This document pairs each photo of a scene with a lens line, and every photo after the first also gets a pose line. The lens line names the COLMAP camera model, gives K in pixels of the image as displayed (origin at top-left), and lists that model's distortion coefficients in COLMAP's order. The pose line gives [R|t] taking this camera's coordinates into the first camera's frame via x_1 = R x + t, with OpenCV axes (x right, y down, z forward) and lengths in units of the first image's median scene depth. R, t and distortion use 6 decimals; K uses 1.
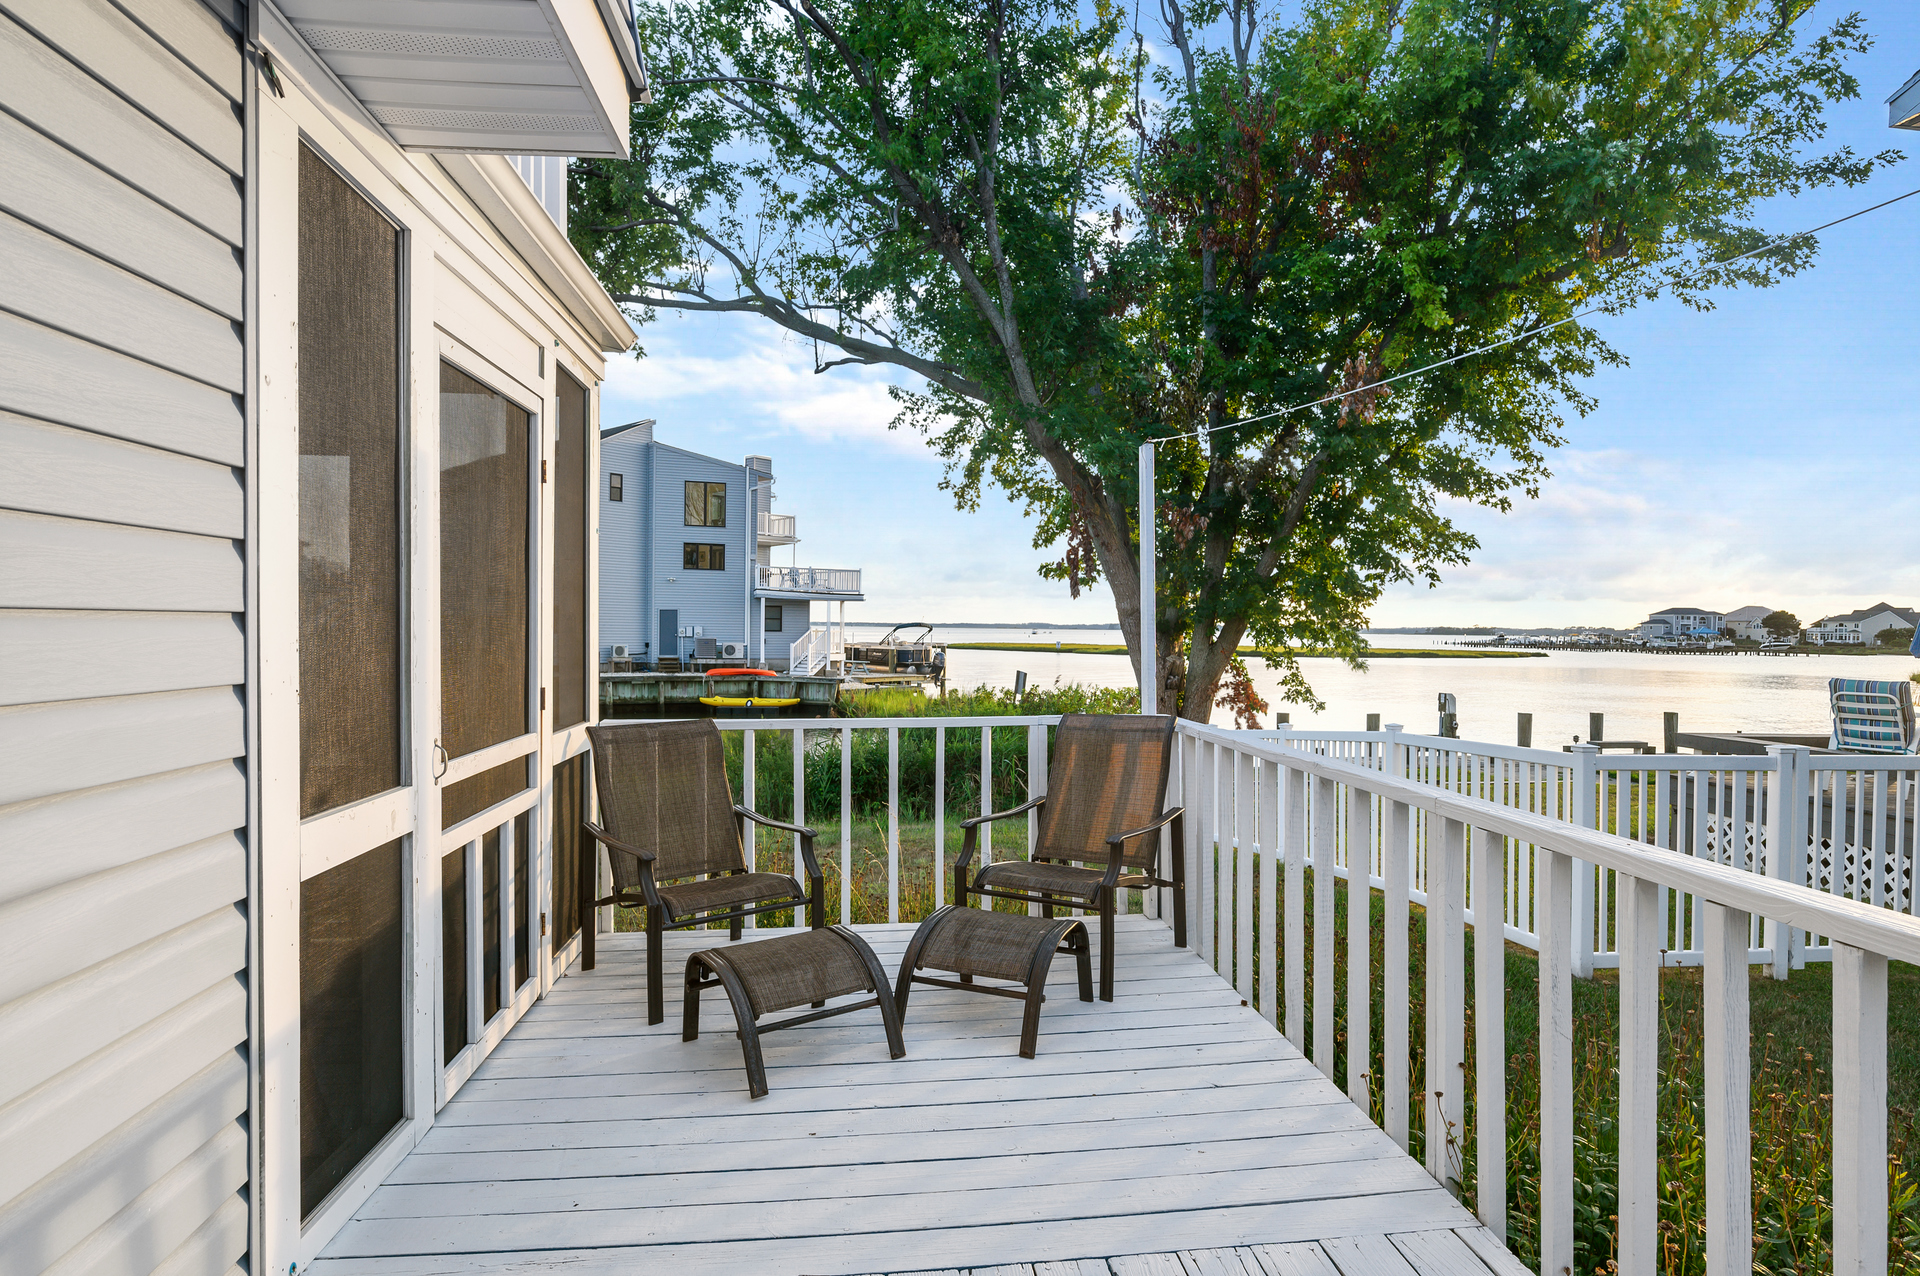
lens RADIAL K [[1001.6, 0, 951.4], [0, 1001.6, 648.6], [0, 0, 1]] dist [-0.014120, 0.000284]
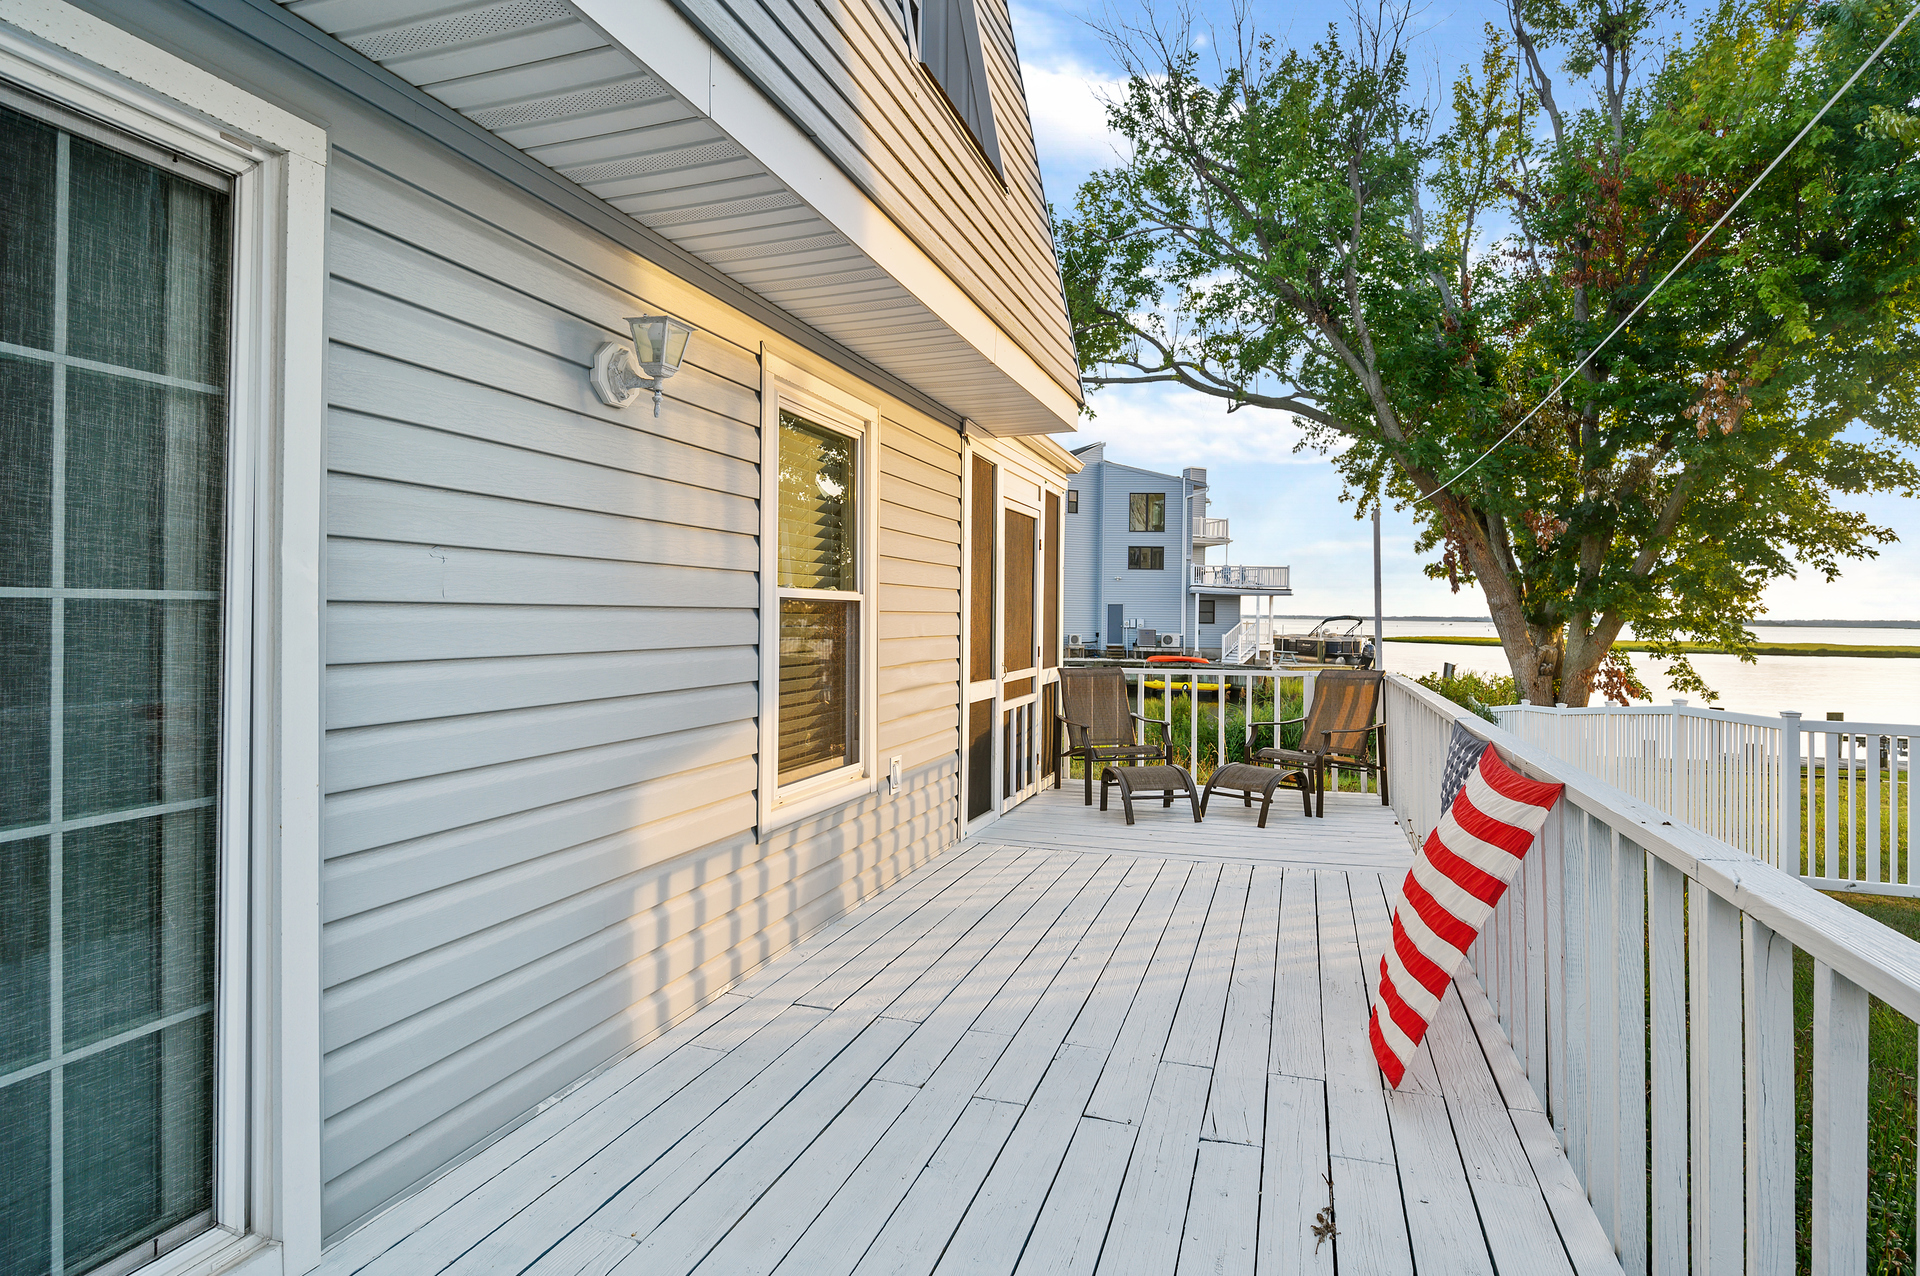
lens RADIAL K [[1012.6, 0, 983.5], [0, 1012.6, 613.0], [0, 0, 1]] dist [-0.010812, -0.000988]
pose [[0.916851, -0.000460, -0.399229, 0.095418], [-0.010856, 0.999601, -0.026085, 0.006973], [0.399081, 0.028250, 0.916480, -0.285282]]
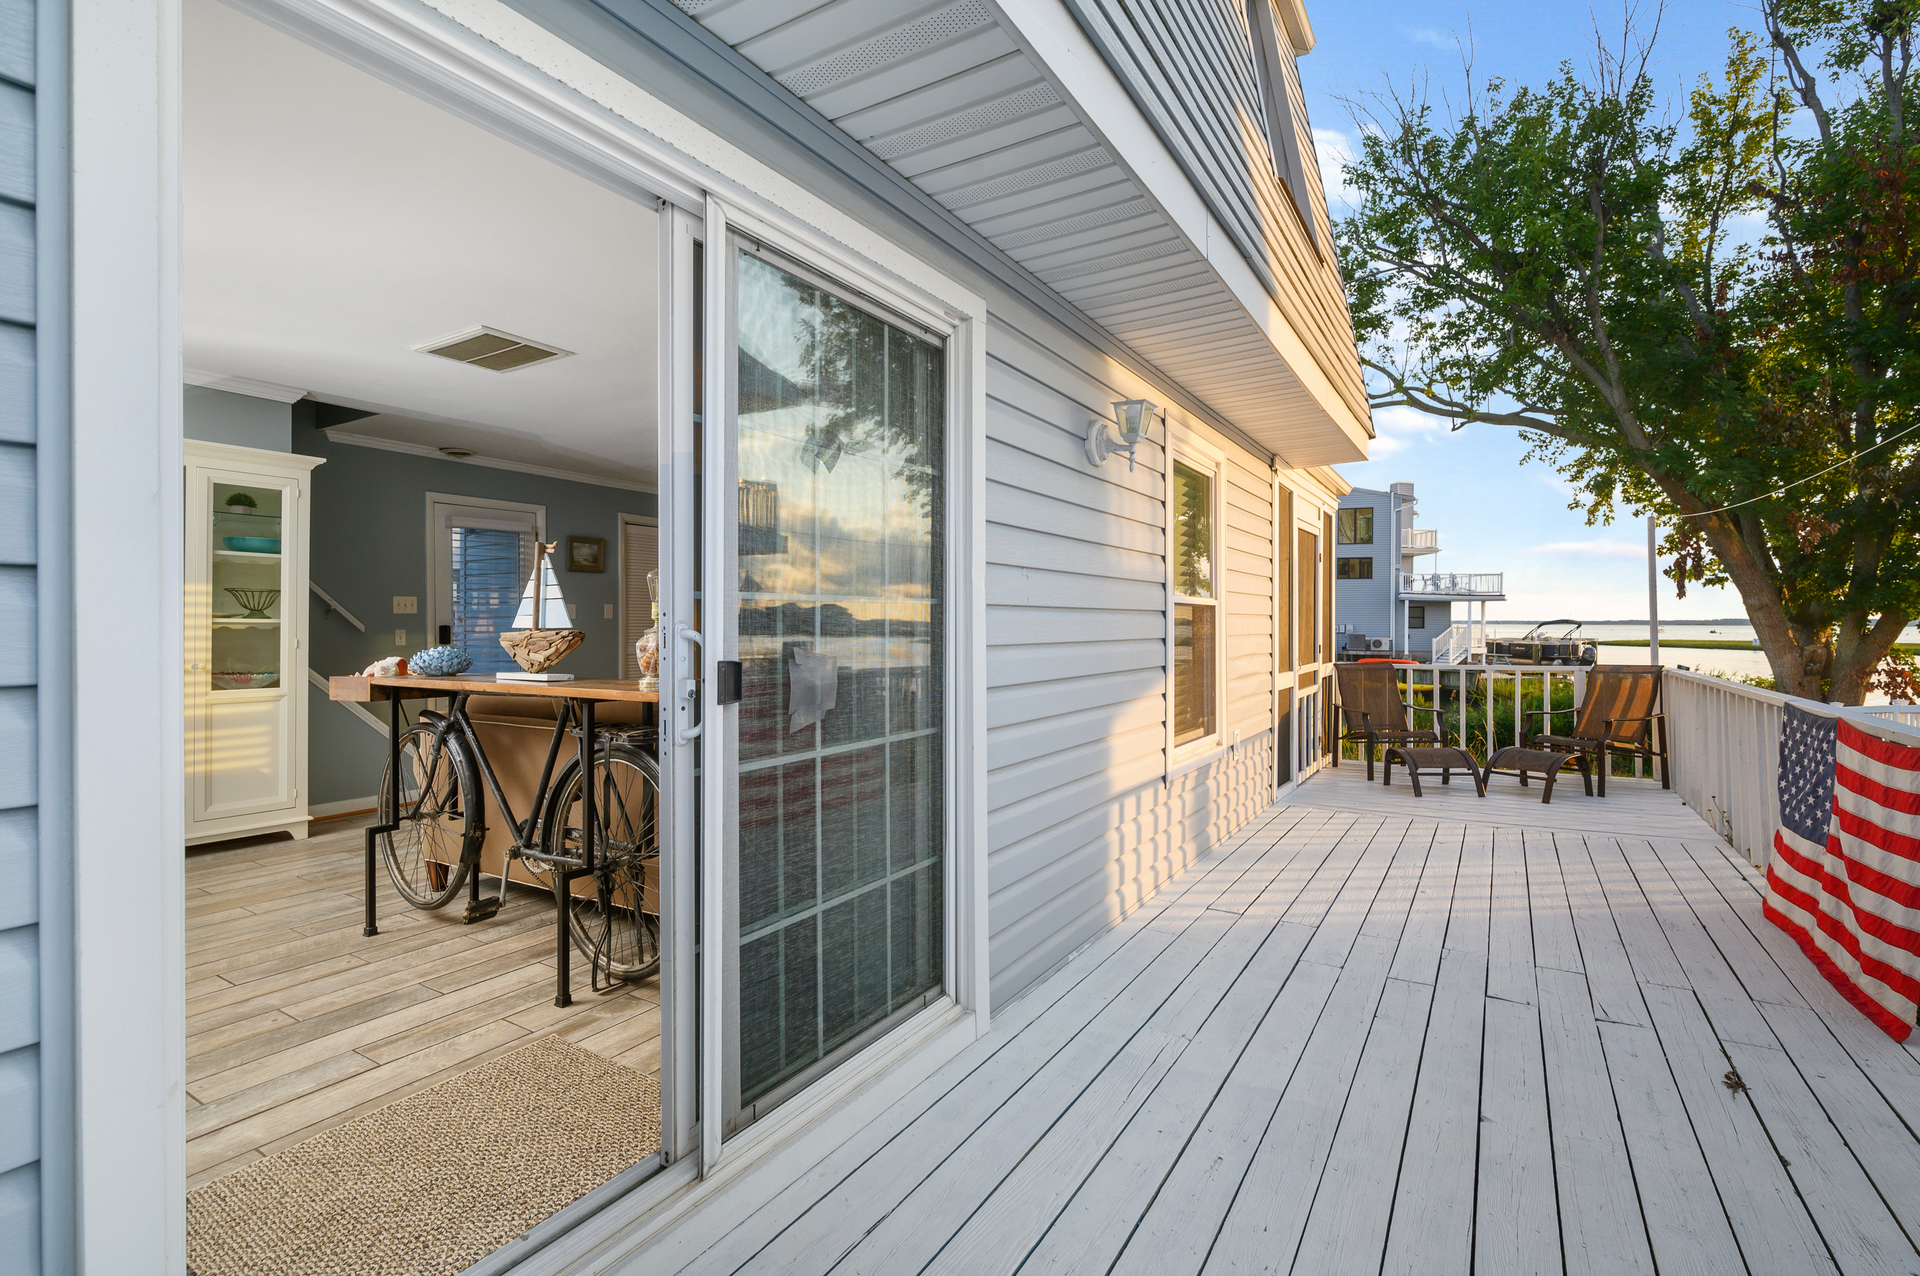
lens RADIAL K [[890.2, 0, 955.4], [0, 890.2, 626.6], [0, 0, 1]] dist [-0.011693, 0.001992]
pose [[0.794090, -0.006863, -0.607762, 0.059793], [-0.006795, 0.999774, -0.020168, 0.012472], [0.607762, 0.020145, 0.793863, -0.366183]]
